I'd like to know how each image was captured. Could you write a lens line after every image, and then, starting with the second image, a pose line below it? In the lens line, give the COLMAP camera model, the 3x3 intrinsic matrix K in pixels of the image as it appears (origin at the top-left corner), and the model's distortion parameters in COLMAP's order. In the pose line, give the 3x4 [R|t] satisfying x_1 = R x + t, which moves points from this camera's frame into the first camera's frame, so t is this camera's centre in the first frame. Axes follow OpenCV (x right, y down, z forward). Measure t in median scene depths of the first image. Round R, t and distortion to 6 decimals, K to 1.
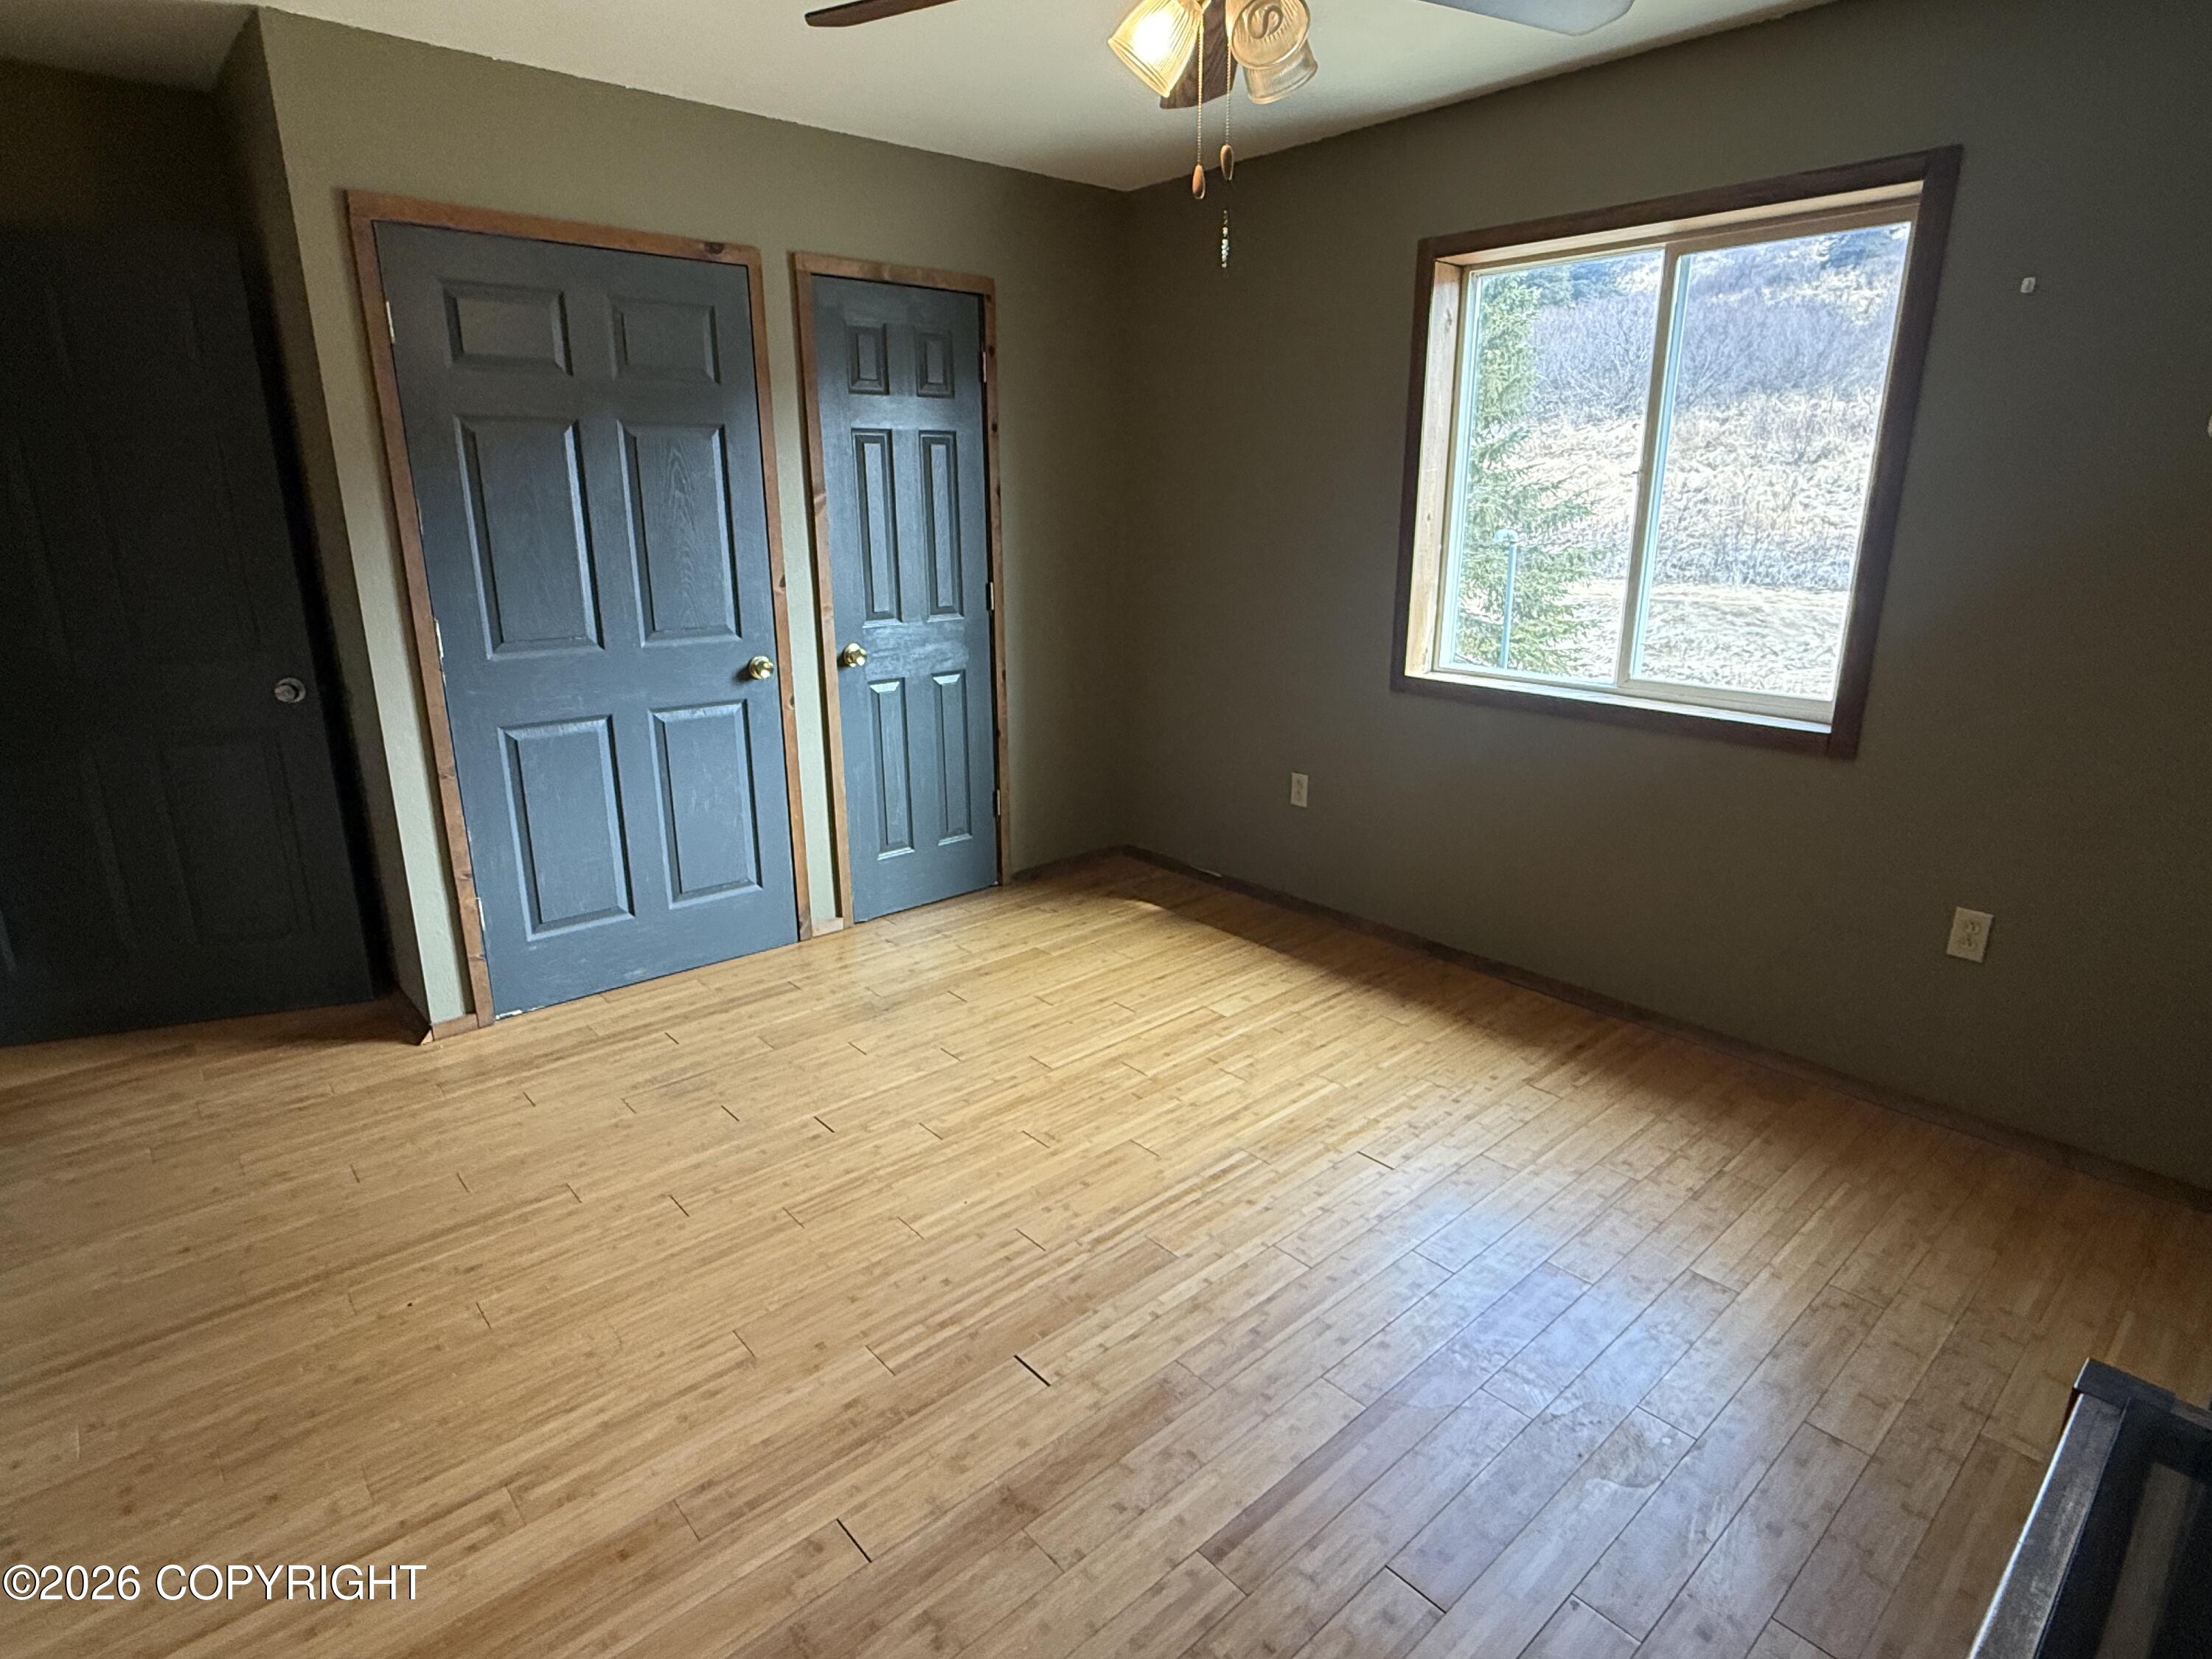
lens RADIAL K [[1174.1, 0, 1102.4], [0, 1174.1, 833.7], [0, 0, 1]] dist [0.002256, -0.002348]
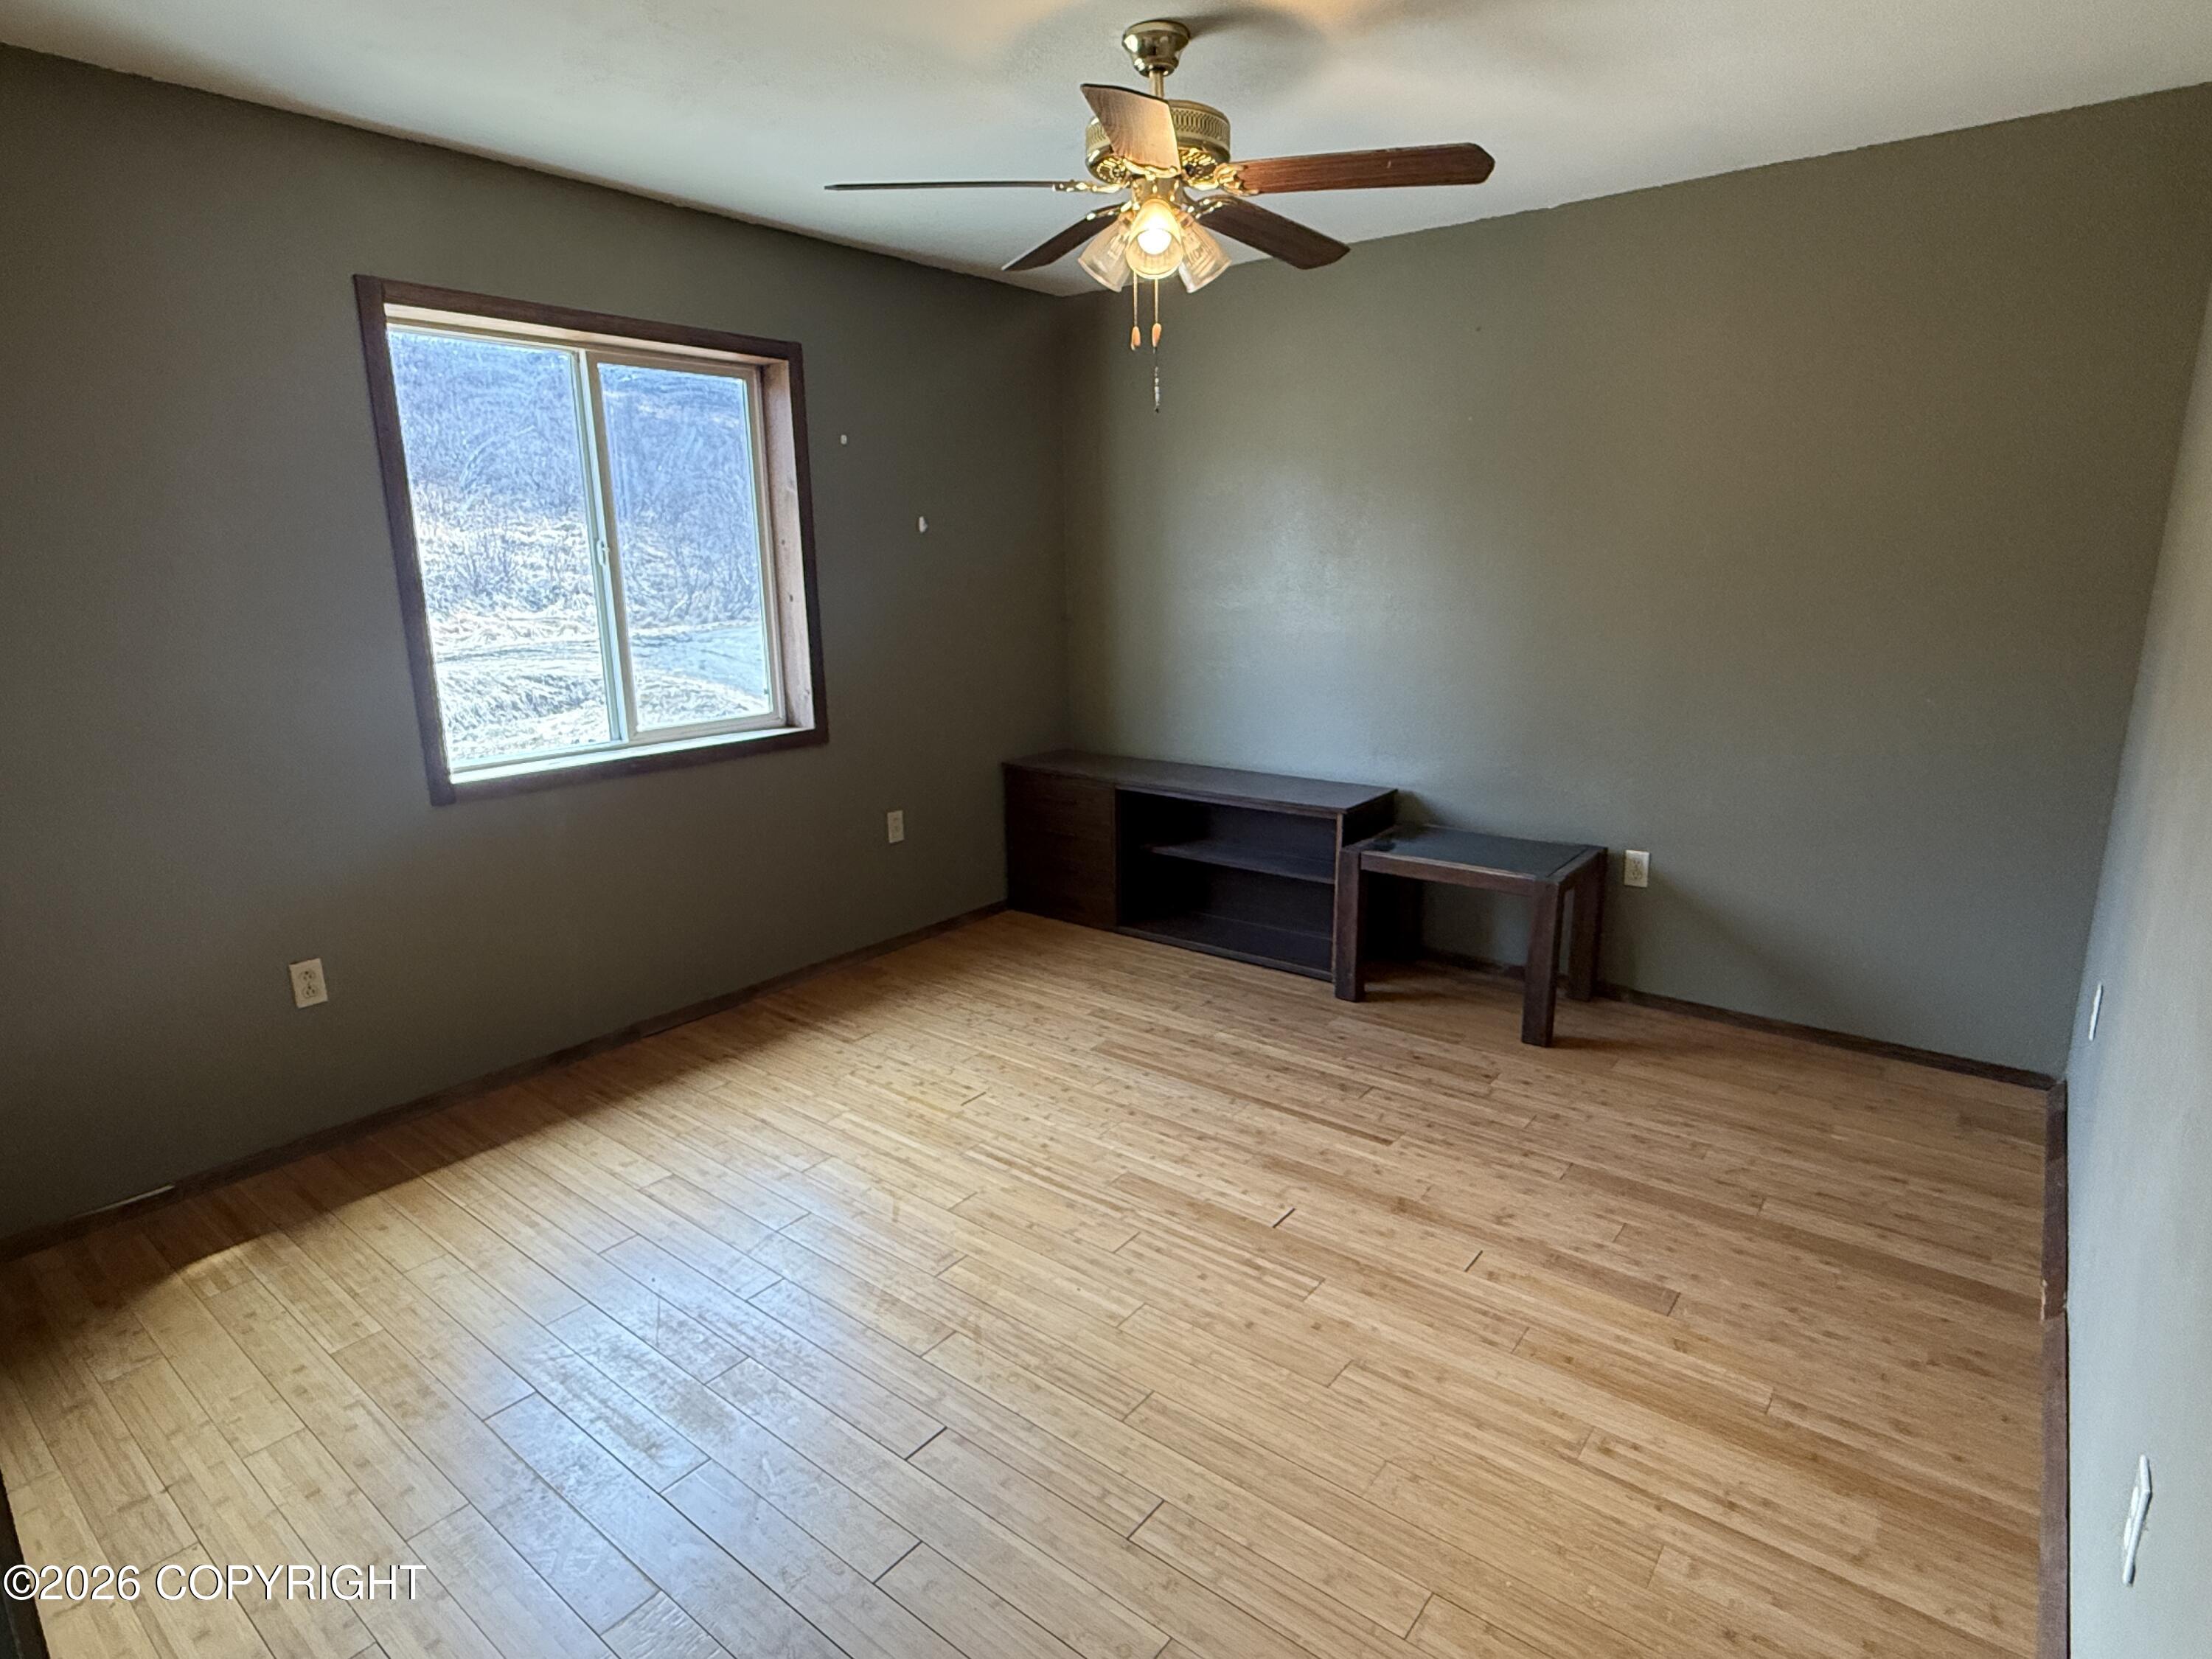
lens RADIAL K [[1174.1, 0, 1095.6], [0, 1174.1, 852.3], [0, 0, 1]] dist [0.002256, -0.002348]
pose [[-0.171123, -0.240721, 0.955390, -1.009818], [0.290355, 0.914307, 0.282376, -0.301142], [-0.941494, 0.325724, -0.086565, 1.004753]]
